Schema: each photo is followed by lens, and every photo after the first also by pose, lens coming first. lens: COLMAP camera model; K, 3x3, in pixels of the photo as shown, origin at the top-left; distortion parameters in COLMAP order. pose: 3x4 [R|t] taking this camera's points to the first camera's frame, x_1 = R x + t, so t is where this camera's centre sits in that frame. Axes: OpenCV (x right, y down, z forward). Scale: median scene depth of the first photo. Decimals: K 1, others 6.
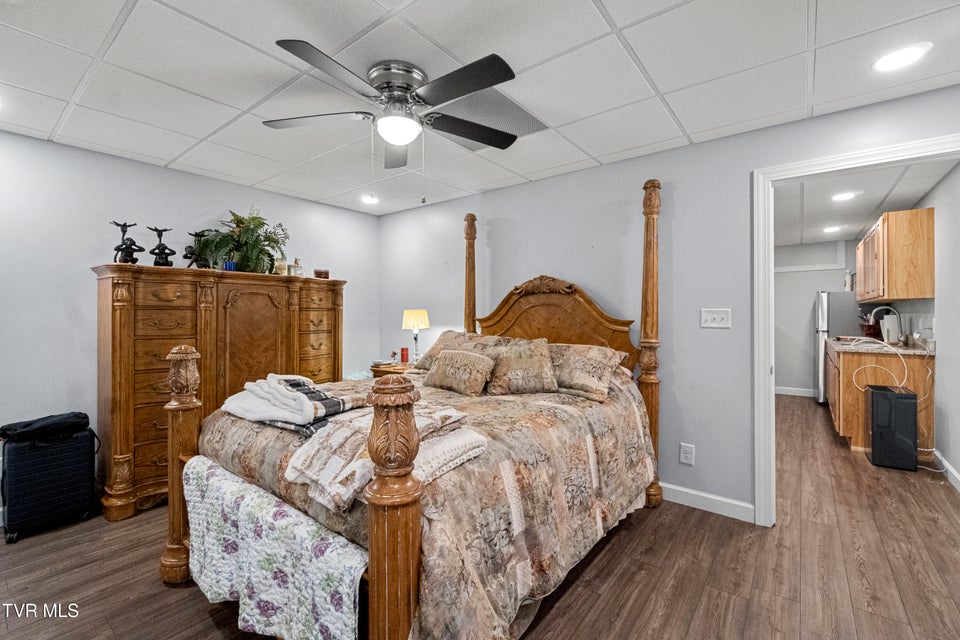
lens RADIAL K [[417.9, 0, 478.7], [0, 417.9, 318.2], [0, 0, 1]] dist [-0.001044, 0.000718]
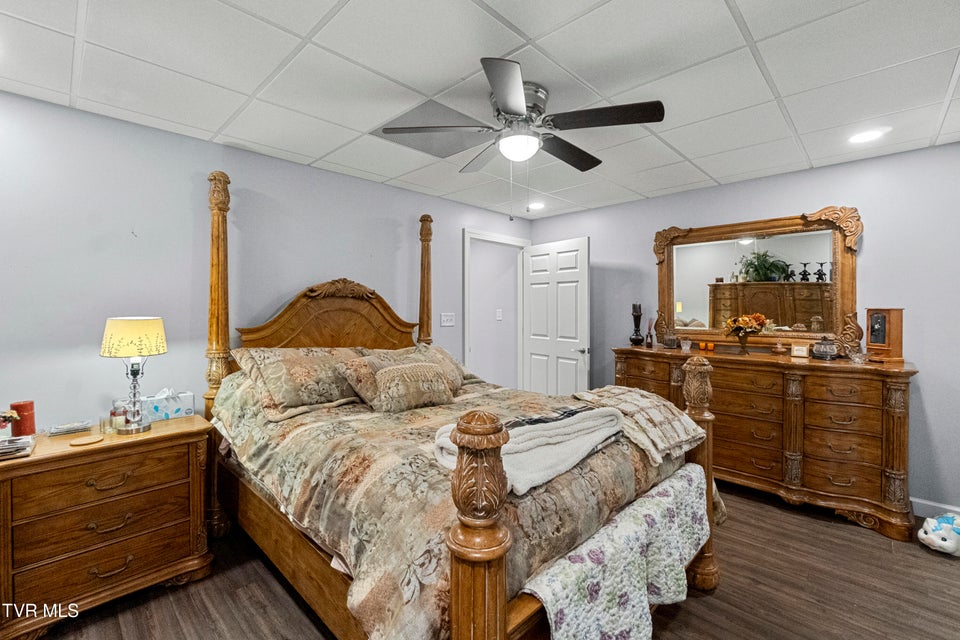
lens RADIAL K [[417.9, 0, 479.7], [0, 417.9, 310.5], [0, 0, 1]] dist [-0.001044, 0.000718]
pose [[0.097463, -0.006437, 0.995218, -0.765391], [0.009682, 0.999938, 0.005519, -0.033639], [-0.995192, 0.009098, 0.097520, 0.622110]]
